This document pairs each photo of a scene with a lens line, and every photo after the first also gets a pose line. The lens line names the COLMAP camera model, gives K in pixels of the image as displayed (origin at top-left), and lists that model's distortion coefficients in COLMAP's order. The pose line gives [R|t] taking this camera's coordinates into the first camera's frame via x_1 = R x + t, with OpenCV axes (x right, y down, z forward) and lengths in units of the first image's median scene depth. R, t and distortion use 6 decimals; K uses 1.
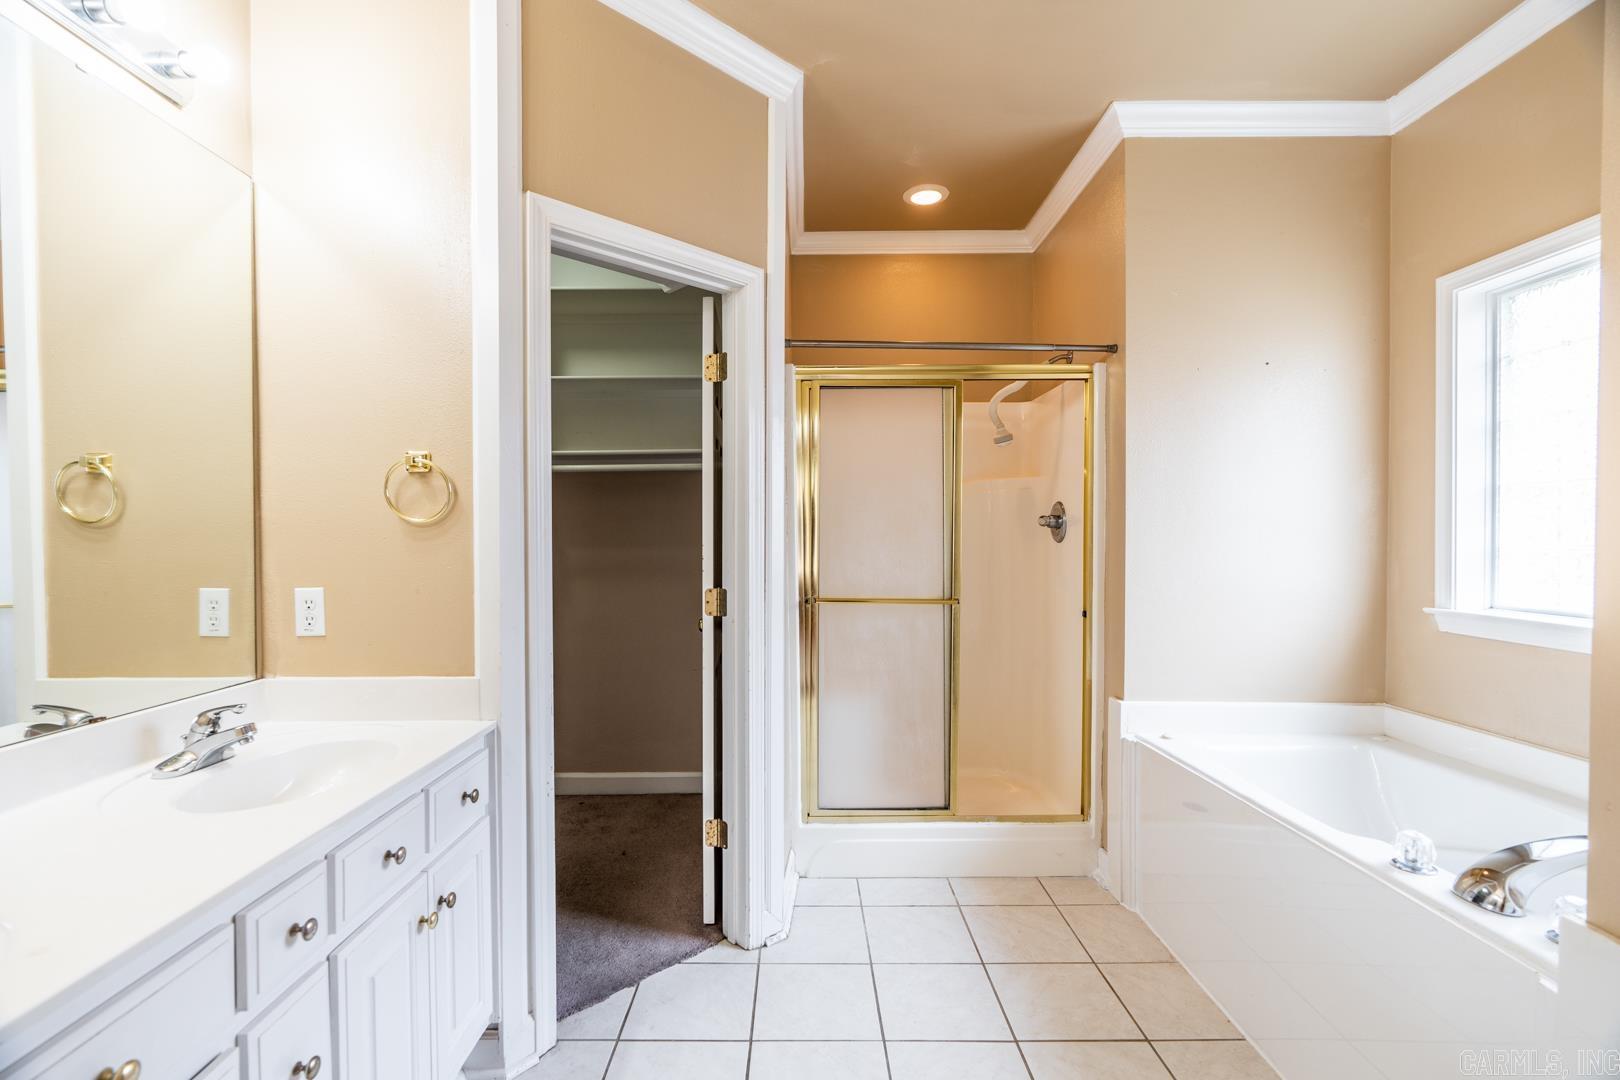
lens RADIAL K [[750.8, 0, 810.0], [0, 750.8, 540.0], [0, 0, 1]] dist [-0.003319, 0.000050]
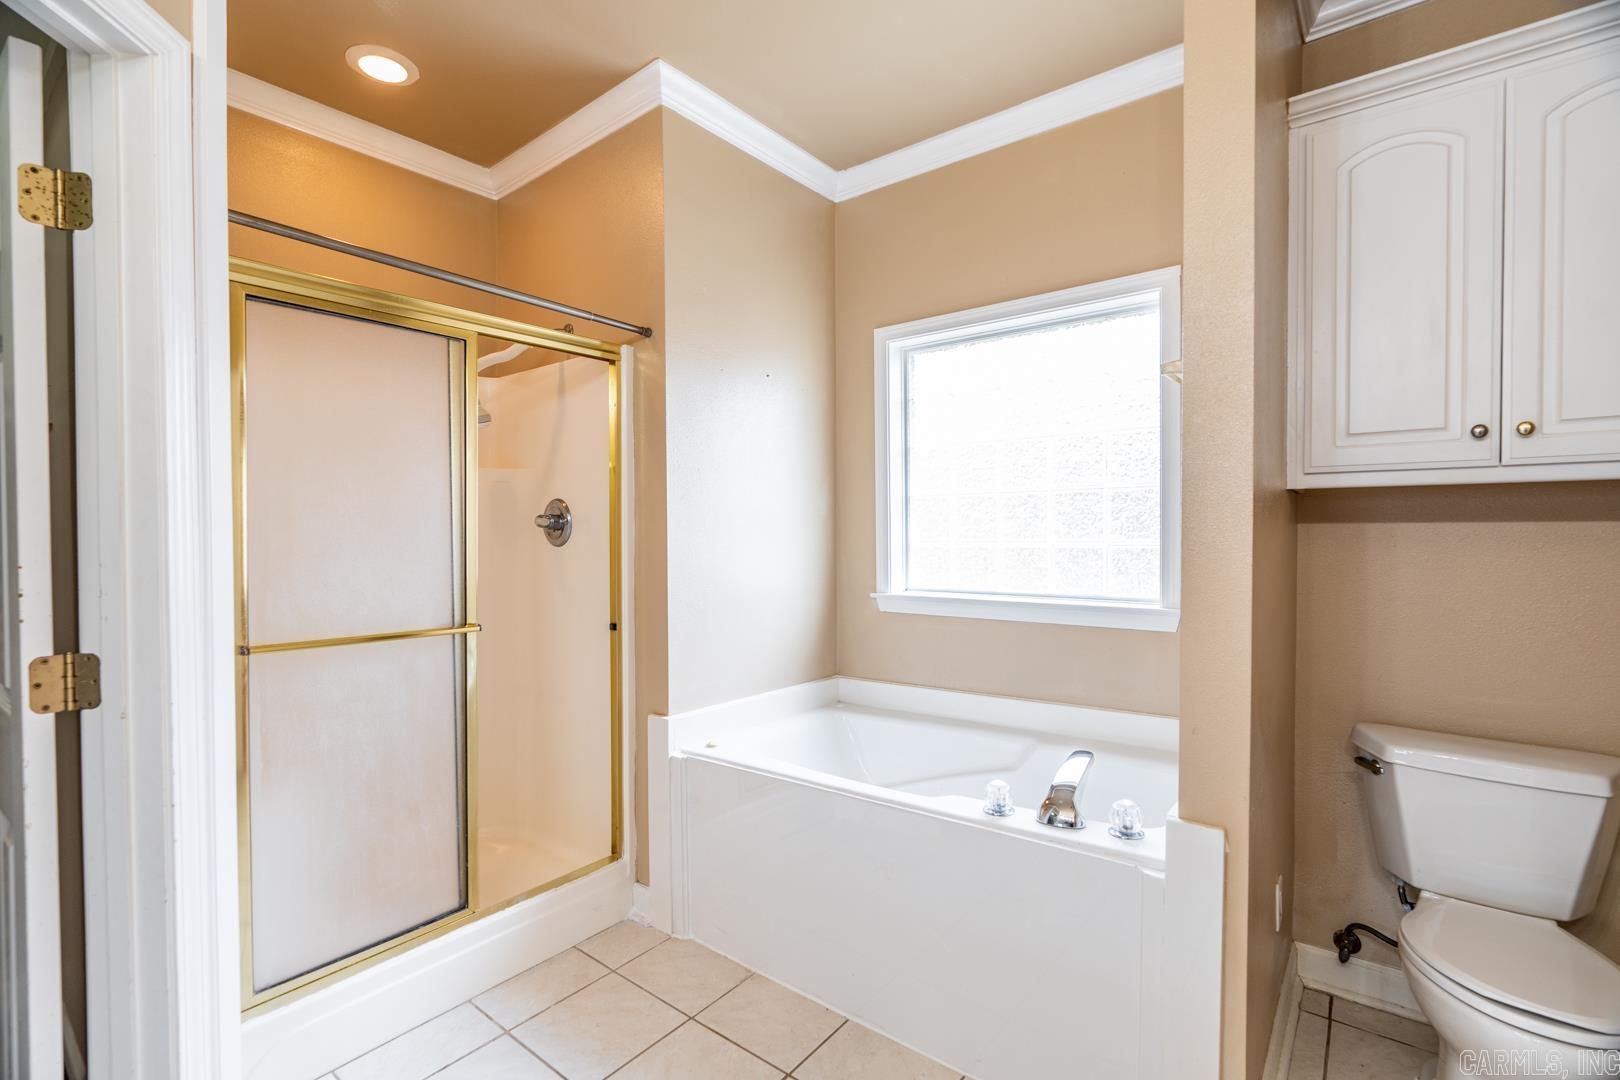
lens RADIAL K [[734.3, 0, 808.7], [0, 734.3, 542.0], [0, 0, 1]] dist [-0.006463, 0.000486]
pose [[0.619257, -0.014634, 0.785052, -0.182511], [0.012695, 0.999882, 0.008624, -0.005945], [-0.785086, 0.004625, 0.619370, 0.305673]]
